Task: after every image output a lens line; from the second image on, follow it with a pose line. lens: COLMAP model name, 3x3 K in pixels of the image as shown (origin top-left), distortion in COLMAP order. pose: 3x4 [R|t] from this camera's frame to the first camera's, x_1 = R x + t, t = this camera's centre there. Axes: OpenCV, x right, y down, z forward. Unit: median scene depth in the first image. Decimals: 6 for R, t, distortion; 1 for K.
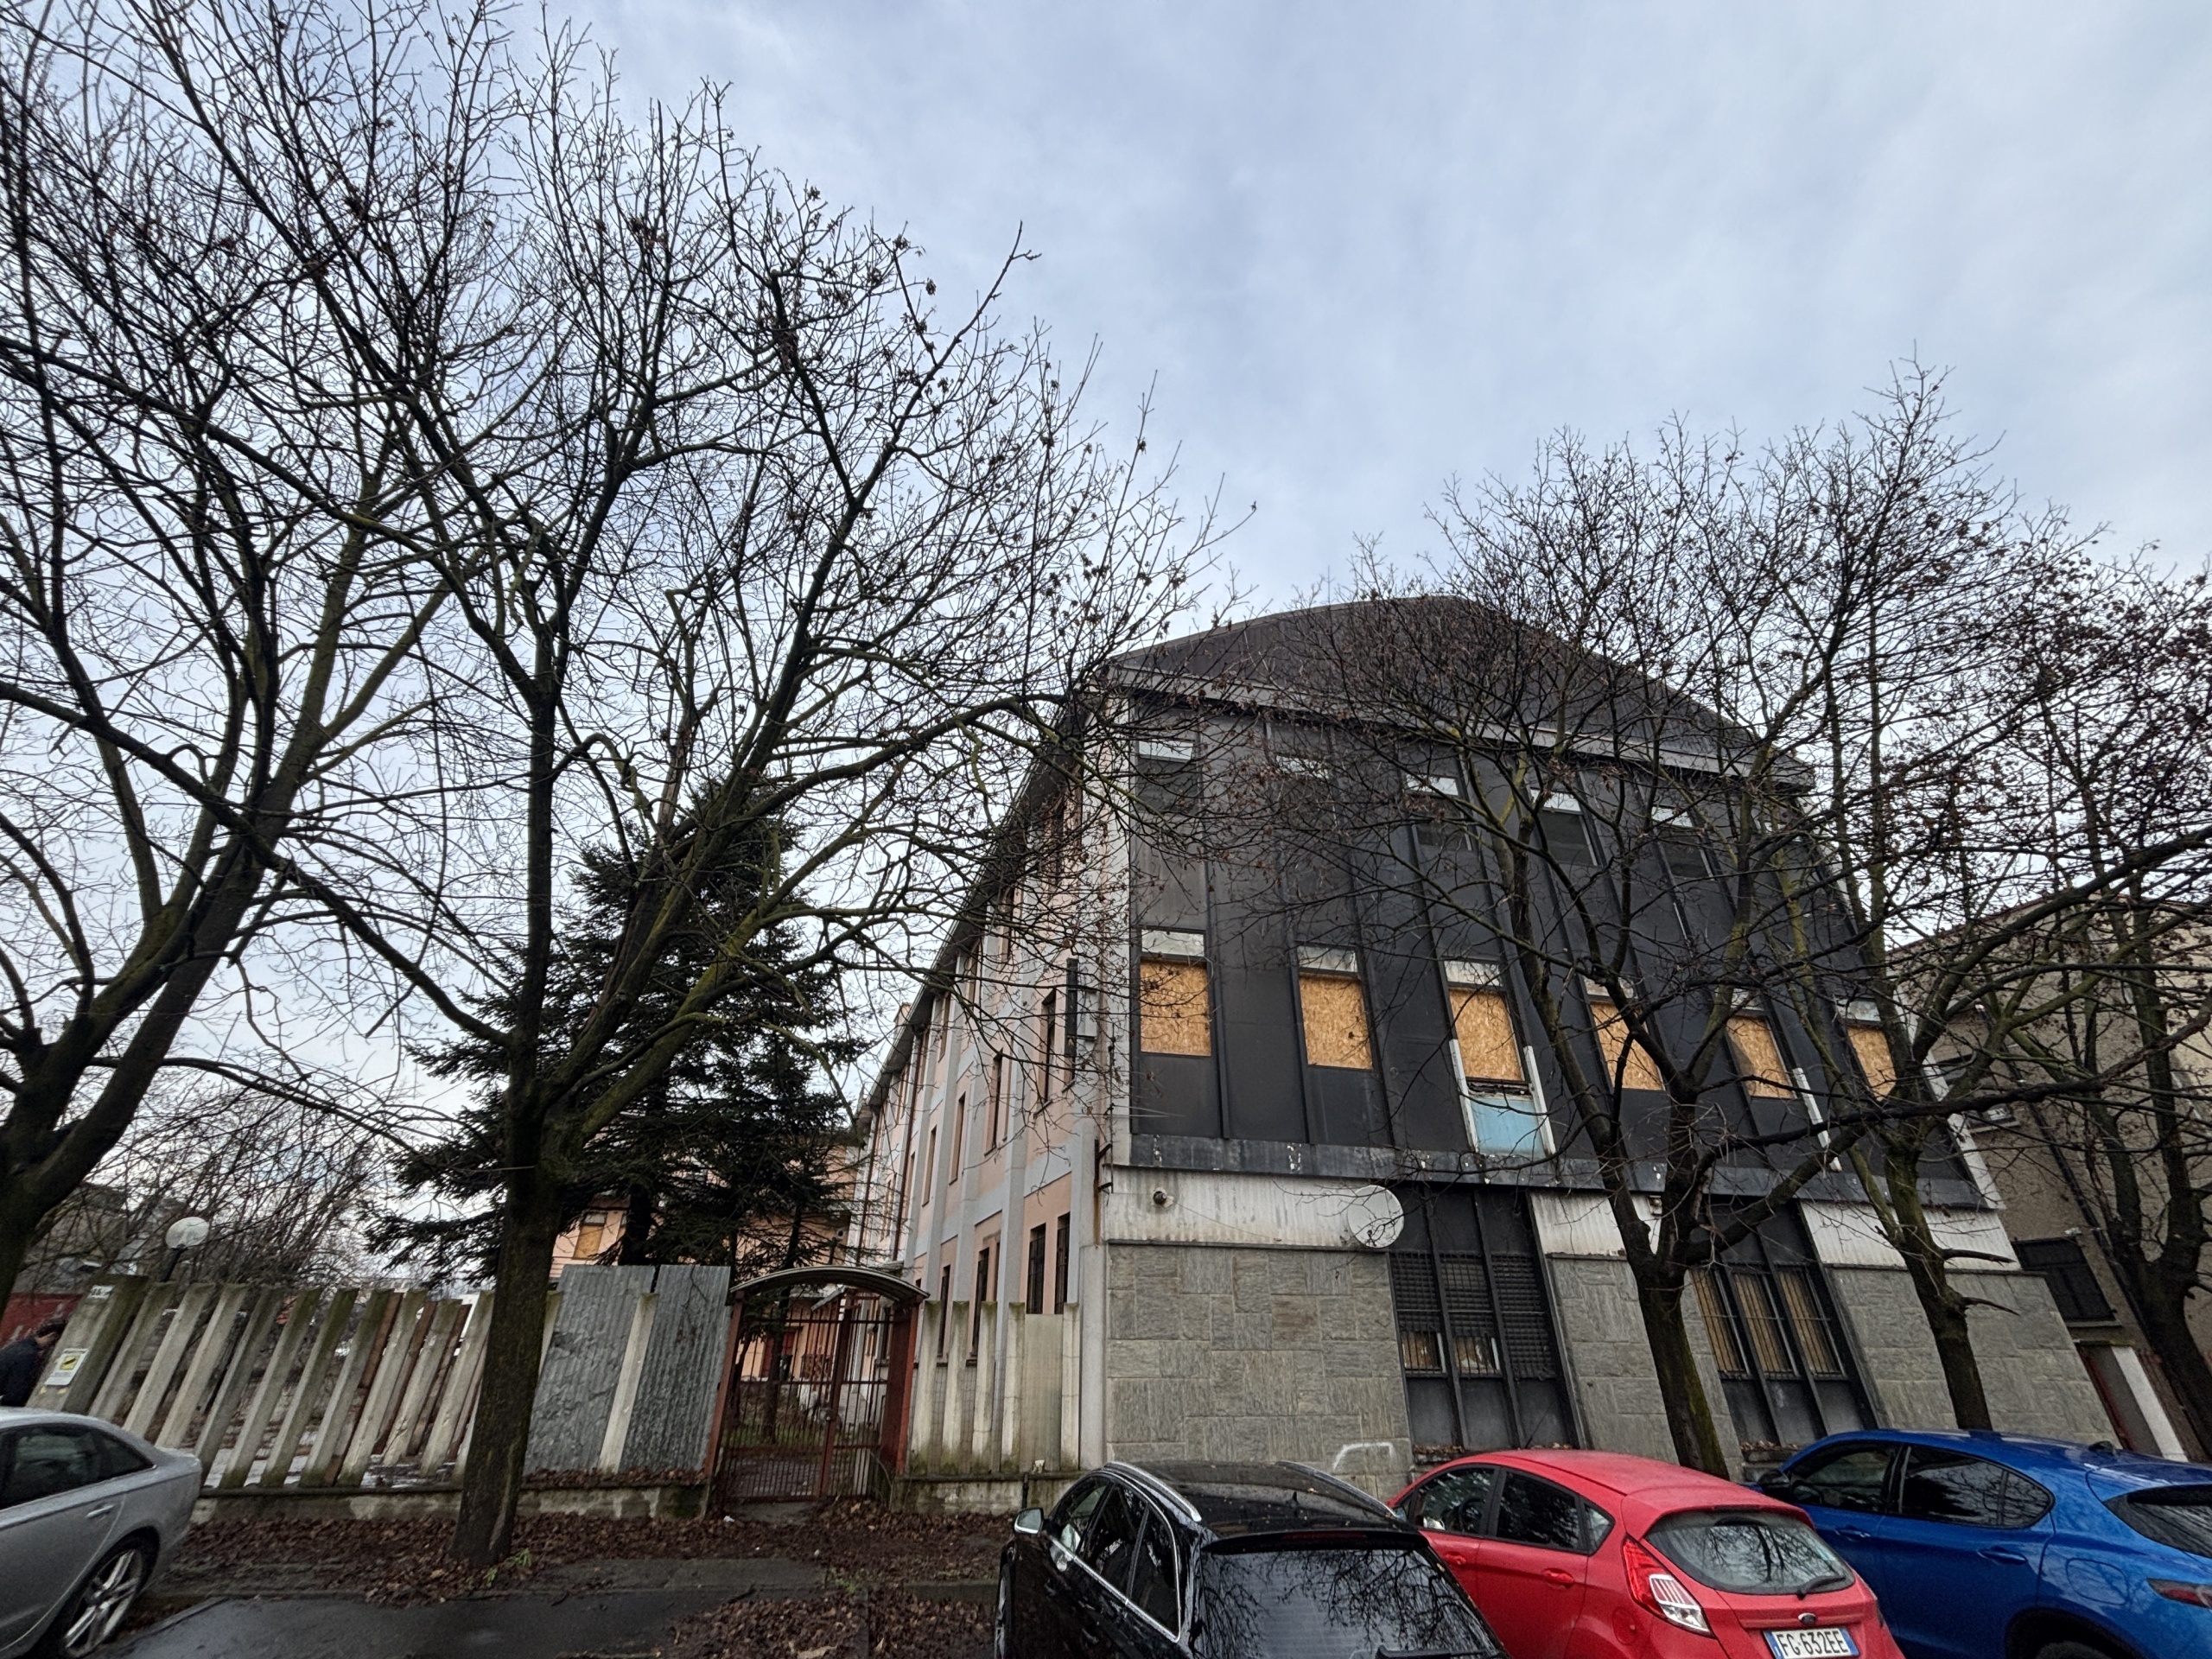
lens RADIAL K [[892.4, 0, 1107.5], [0, 892.4, 829.9], [0, 0, 1]] dist [0.000169, -0.000267]
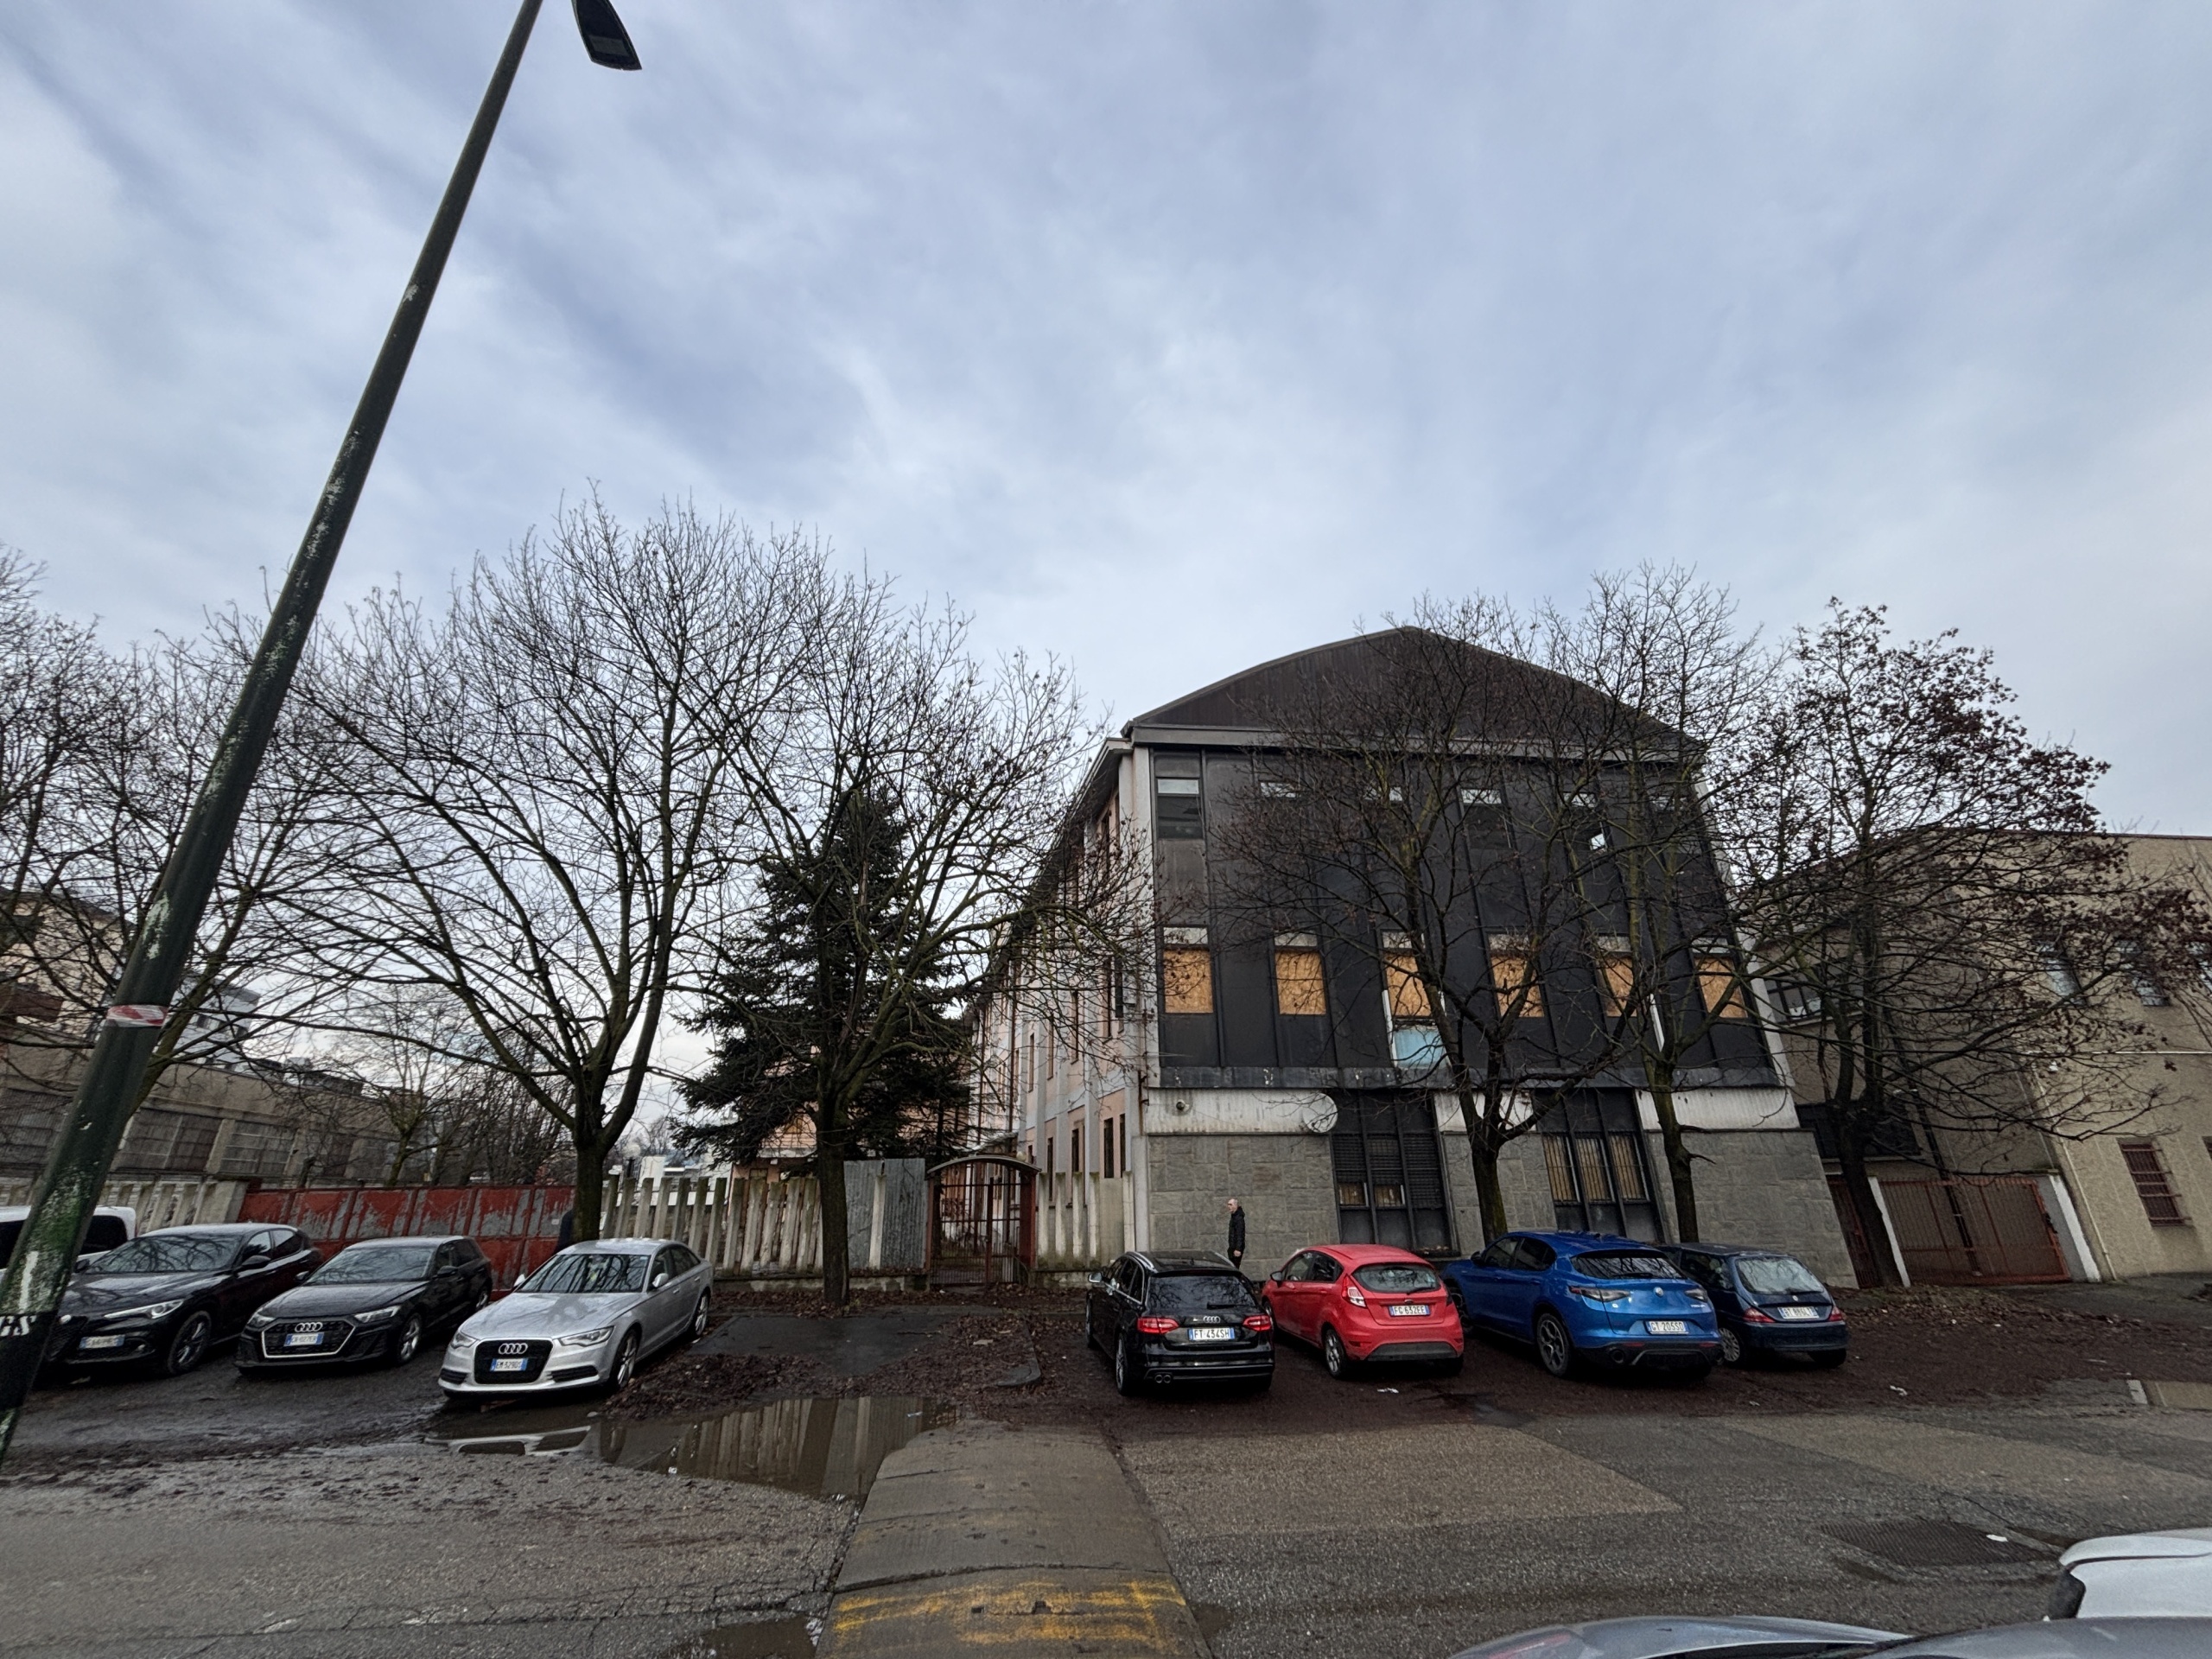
lens RADIAL K [[892.4, 0, 1103.6], [0, 892.4, 833.0], [0, 0, 1]] dist [0.000169, -0.000267]
pose [[0.993942, -0.062131, -0.090658, 0.095391], [0.075048, 0.986309, 0.146844, -0.296955], [0.080294, -0.152758, 0.984996, -0.473565]]
